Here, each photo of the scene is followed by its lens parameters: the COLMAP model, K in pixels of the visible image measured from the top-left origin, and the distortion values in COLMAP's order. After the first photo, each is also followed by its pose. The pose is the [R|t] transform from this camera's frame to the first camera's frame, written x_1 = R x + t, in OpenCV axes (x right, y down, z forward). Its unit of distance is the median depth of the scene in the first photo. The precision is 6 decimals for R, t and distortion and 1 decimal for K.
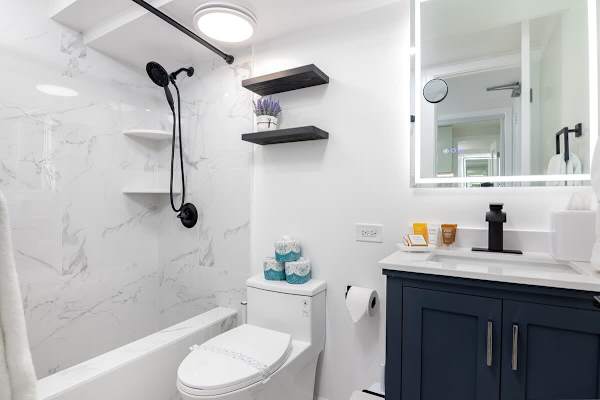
lens RADIAL K [[290.9, 0, 302.3], [0, 290.9, 196.0], [0, 0, 1]] dist [-0.003157, -0.001670]
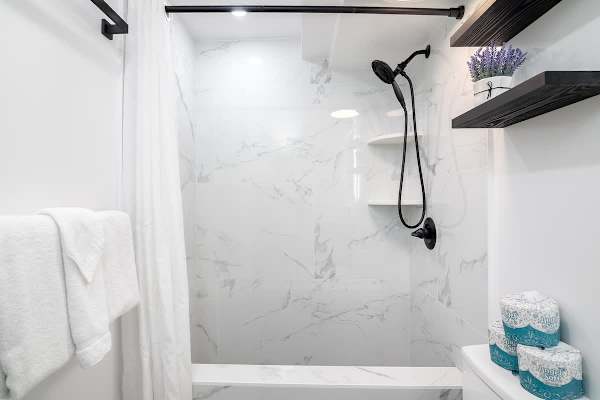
lens RADIAL K [[314.7, 0, 298.9], [0, 314.7, 196.2], [0, 0, 1]] dist [-0.005190, -0.001588]
pose [[0.483163, -0.017933, -0.875347, 0.209243], [0.014907, 0.999814, -0.012255, -0.031953], [0.875404, -0.007128, 0.483340, 0.309244]]
